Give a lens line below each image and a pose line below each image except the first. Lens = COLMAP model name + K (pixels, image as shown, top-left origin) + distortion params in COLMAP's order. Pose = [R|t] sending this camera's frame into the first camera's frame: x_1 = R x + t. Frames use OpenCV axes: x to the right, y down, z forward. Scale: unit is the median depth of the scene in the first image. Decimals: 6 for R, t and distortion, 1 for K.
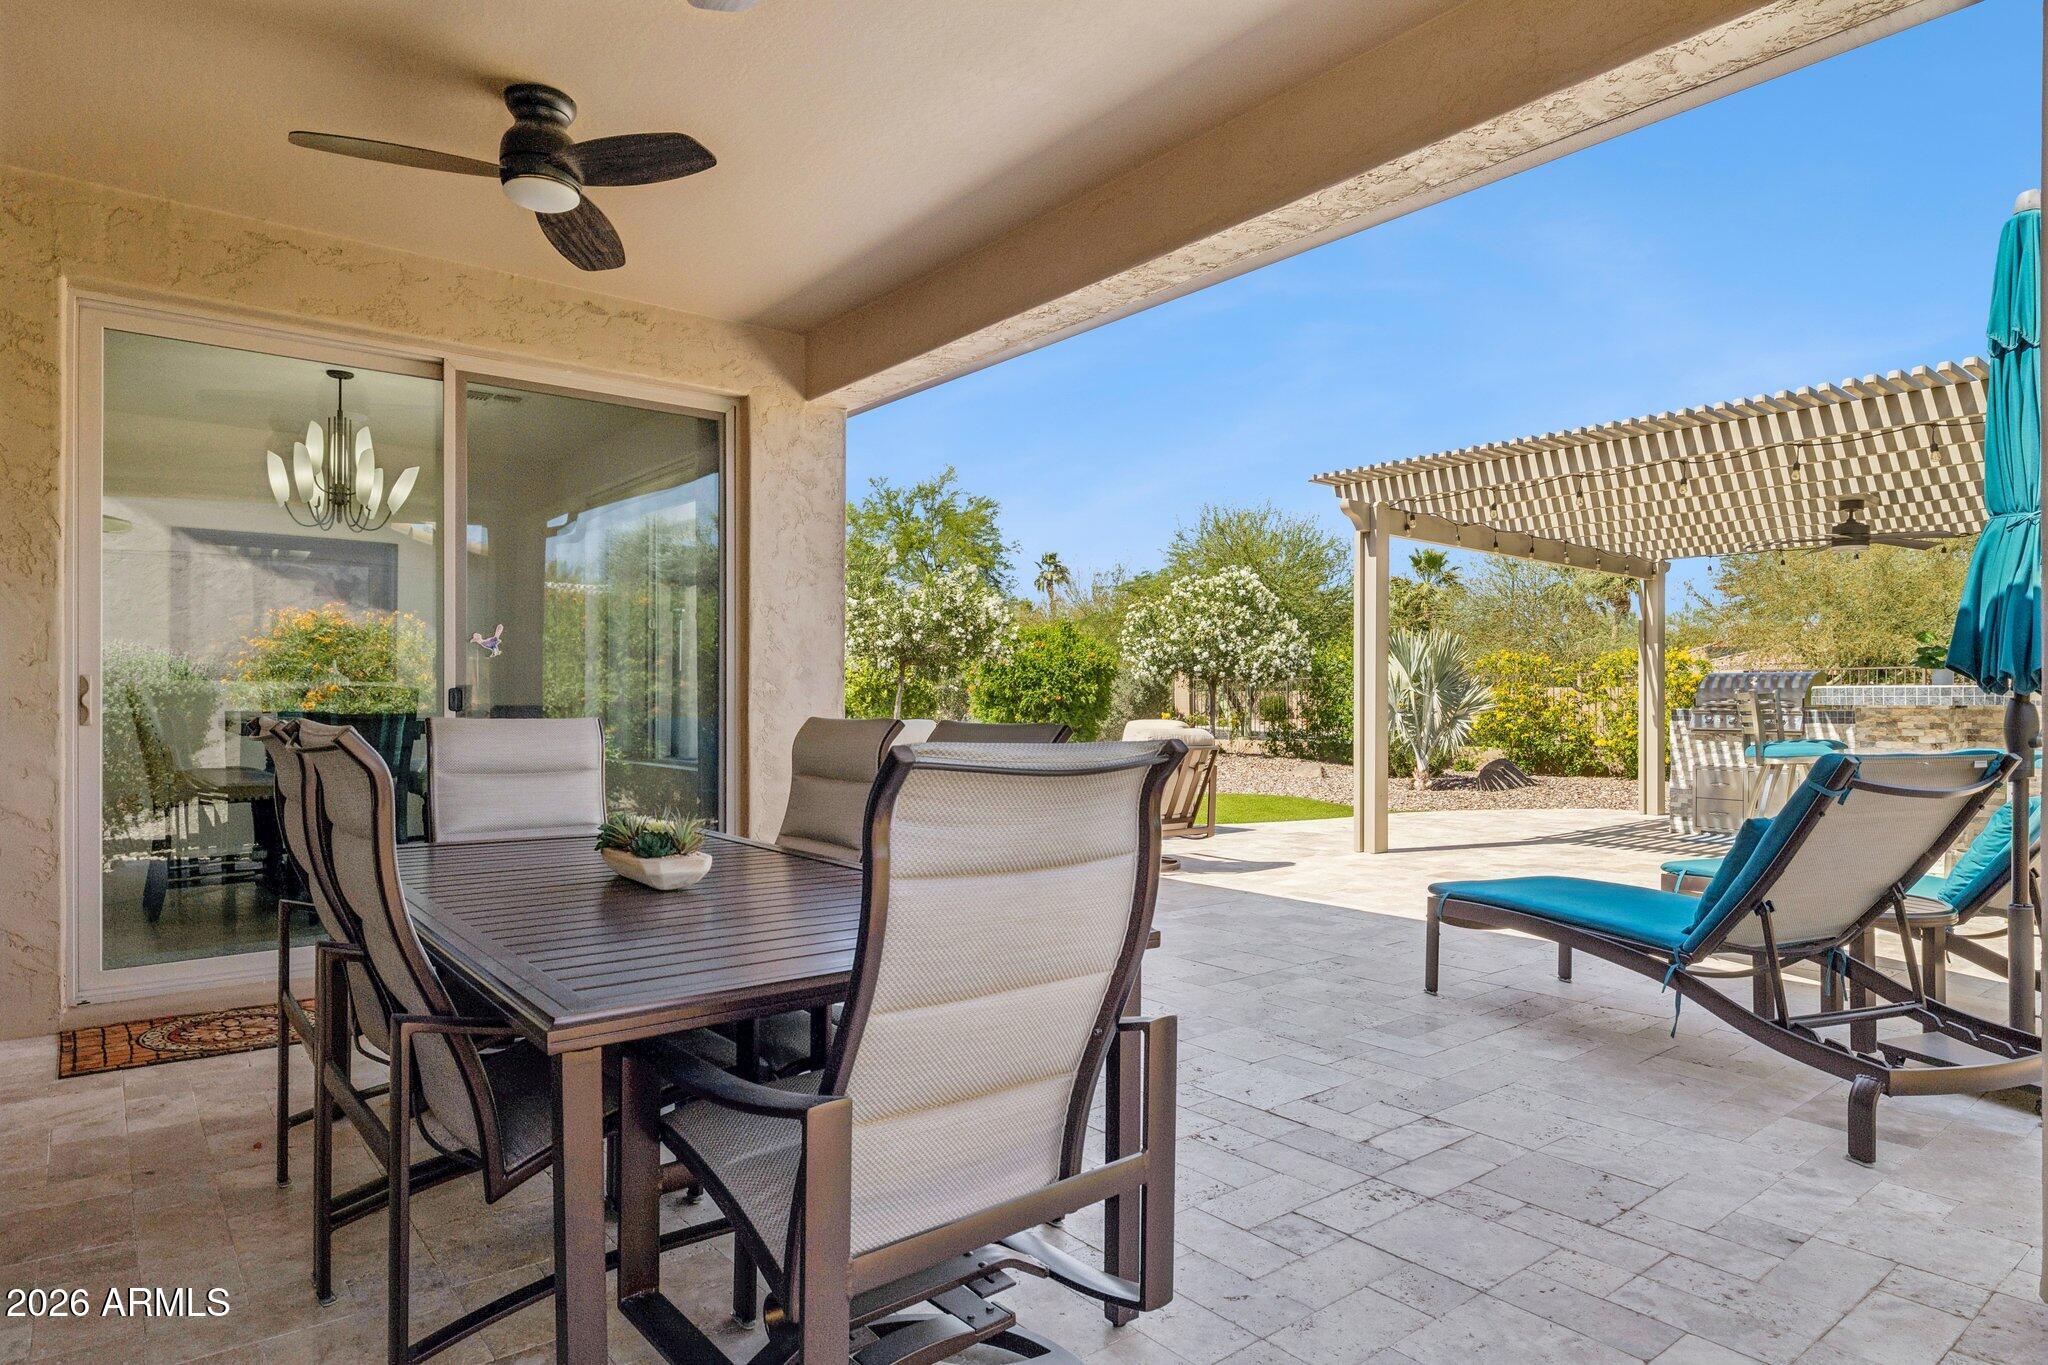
lens RADIAL K [[1171.5, 0, 1090.5], [0, 1171.5, 677.1], [0, 0, 1]] dist [-0.008159, -0.000775]
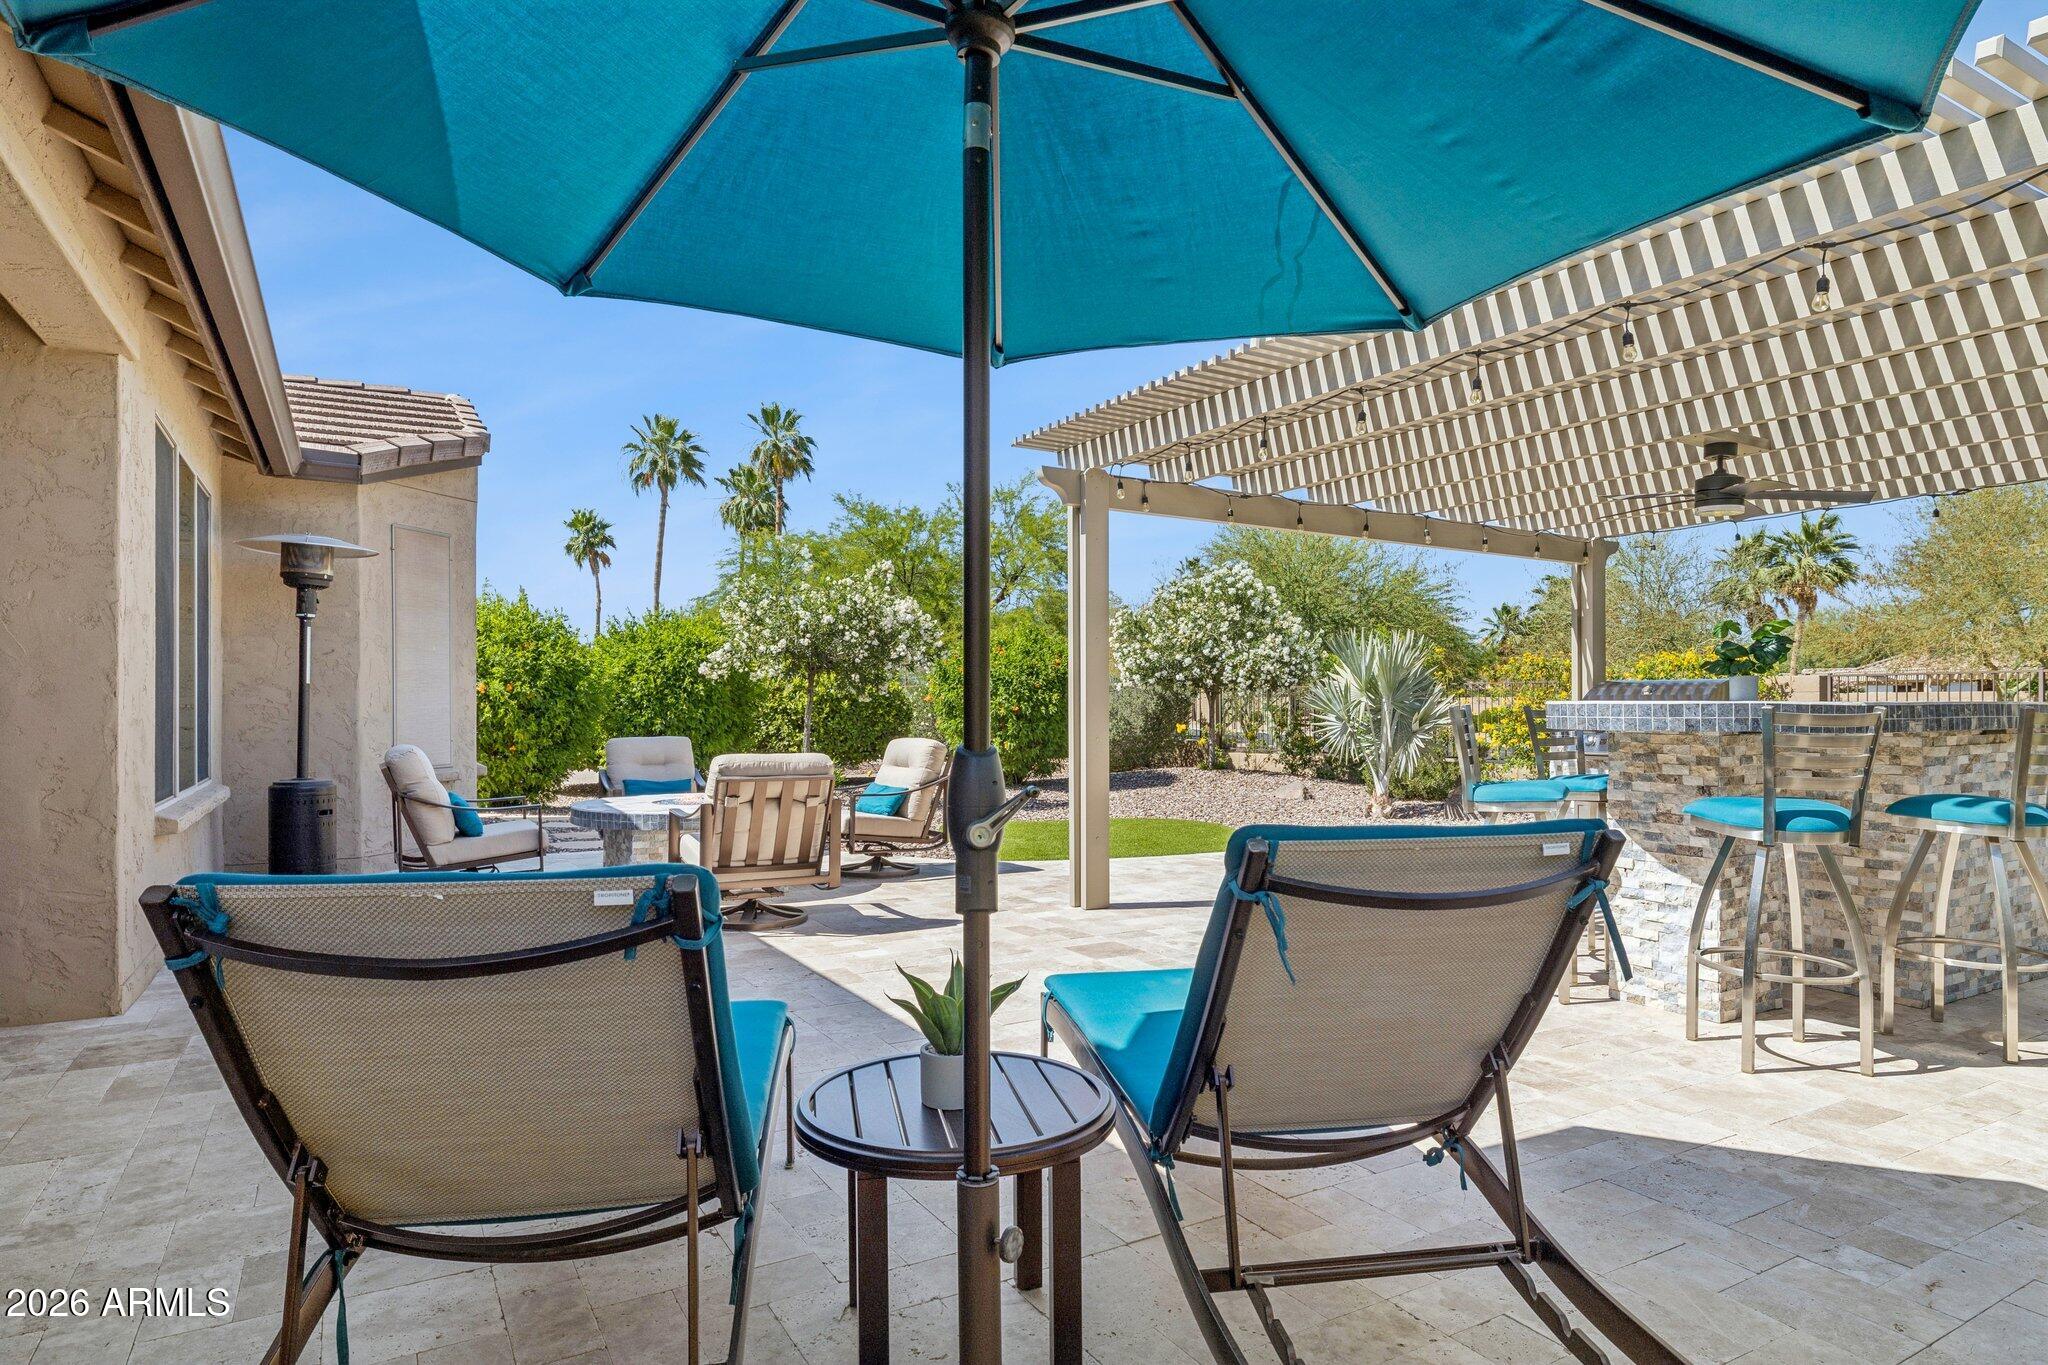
lens RADIAL K [[1174.0, 0, 1057.8], [0, 1174.0, 678.2], [0, 0, 1]] dist [0.004821, -0.000322]
pose [[0.985617, -0.004743, -0.168929, 0.161546], [0.003852, 0.999977, -0.005604, -0.000990], [0.168952, 0.004873, 0.985612, 0.093742]]
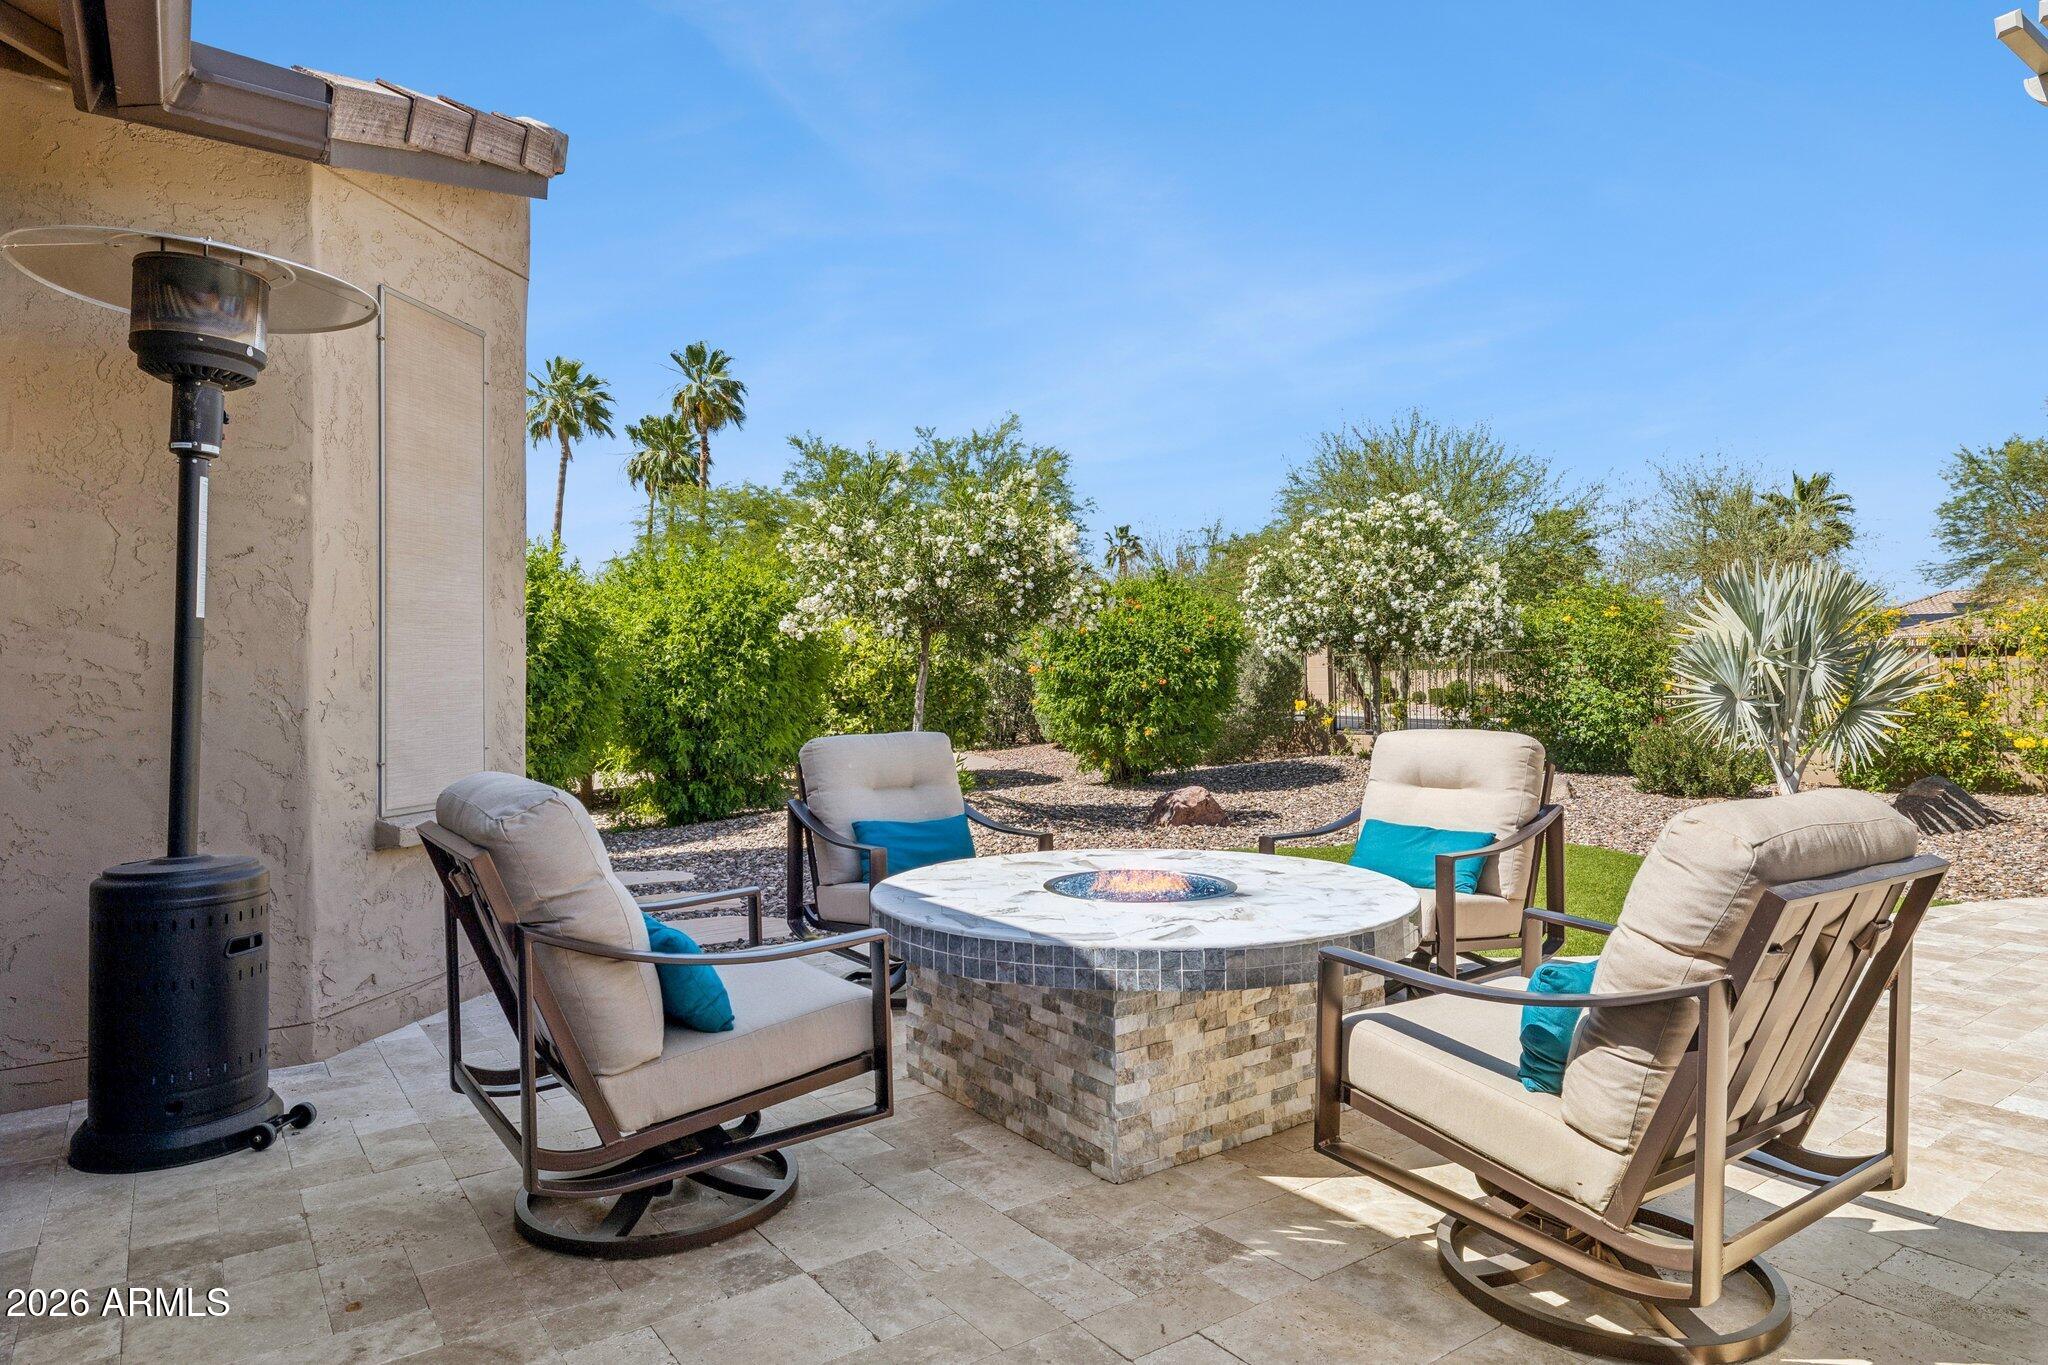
lens RADIAL K [[1209.9, 0, 1077.5], [0, 1209.9, 622.3], [0, 0, 1]] dist [-0.005183, 0.000634]
pose [[0.997475, -0.015641, -0.069269, -0.027547], [0.013451, 0.999398, -0.031976, 0.004970], [0.069728, 0.030964, 0.997085, 0.290358]]
